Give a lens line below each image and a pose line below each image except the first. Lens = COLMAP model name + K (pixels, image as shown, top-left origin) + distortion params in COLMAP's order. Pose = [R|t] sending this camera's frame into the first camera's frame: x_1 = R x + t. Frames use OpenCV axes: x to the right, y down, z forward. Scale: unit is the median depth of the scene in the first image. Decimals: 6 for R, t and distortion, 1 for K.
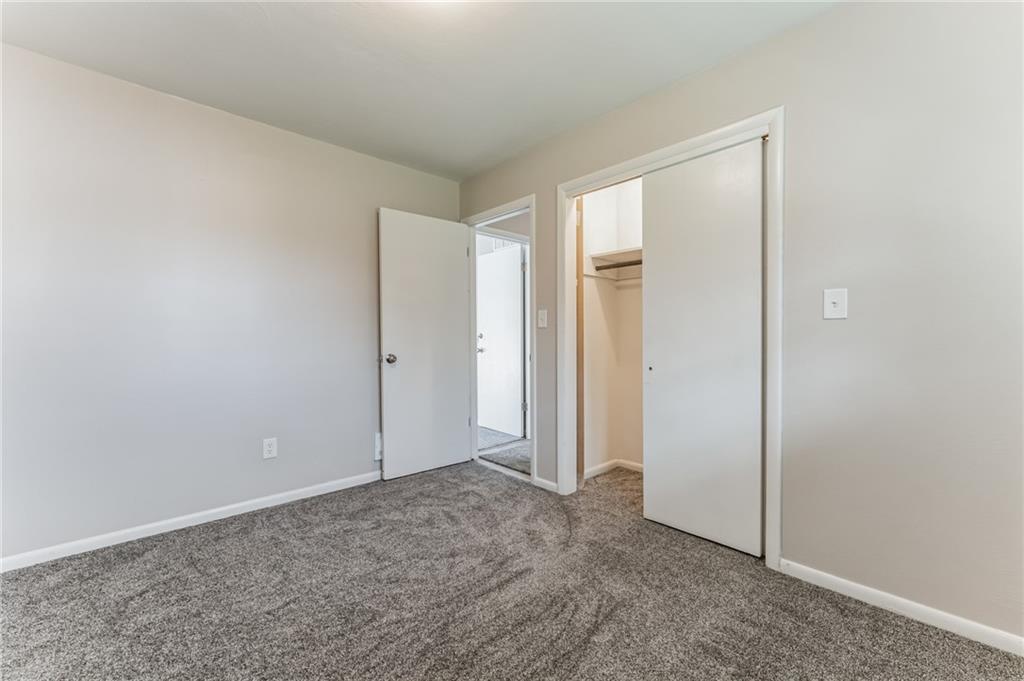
lens RADIAL K [[428.3, 0, 513.4], [0, 428.3, 343.6], [0, 0, 1]] dist [-0.004163, 0.000205]
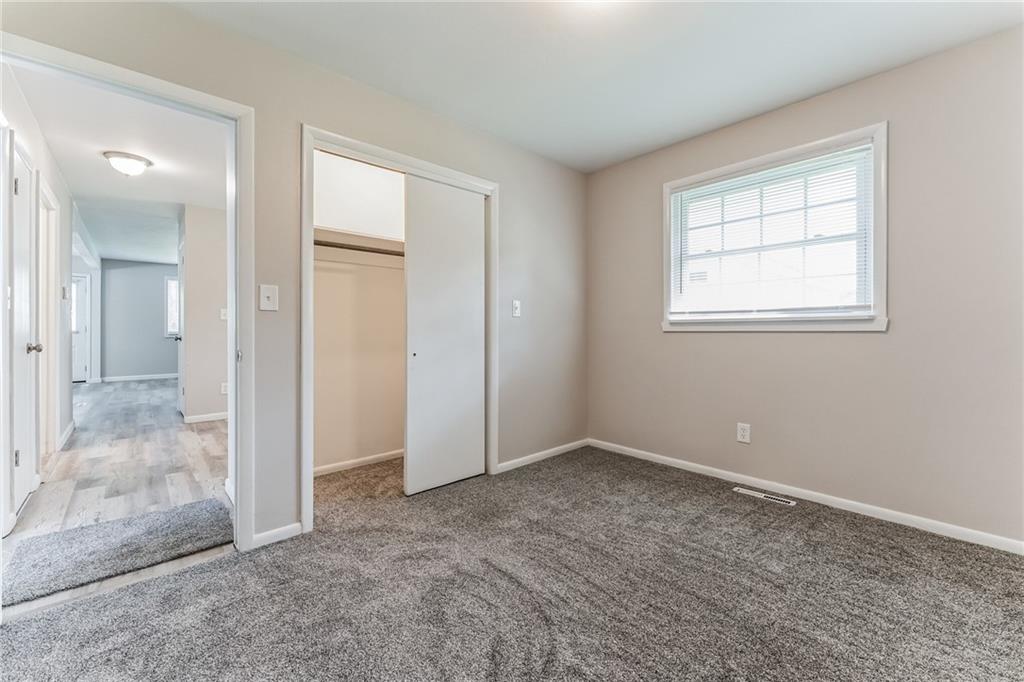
lens RADIAL K [[423.9, 0, 510.2], [0, 423.9, 330.0], [0, 0, 1]] dist [-0.007089, 0.001621]
pose [[-0.016015, -0.000387, 0.999872, -0.750202], [0.010889, 0.999941, 0.000562, -0.002292], [-0.999812, 0.010896, -0.016010, 0.758305]]
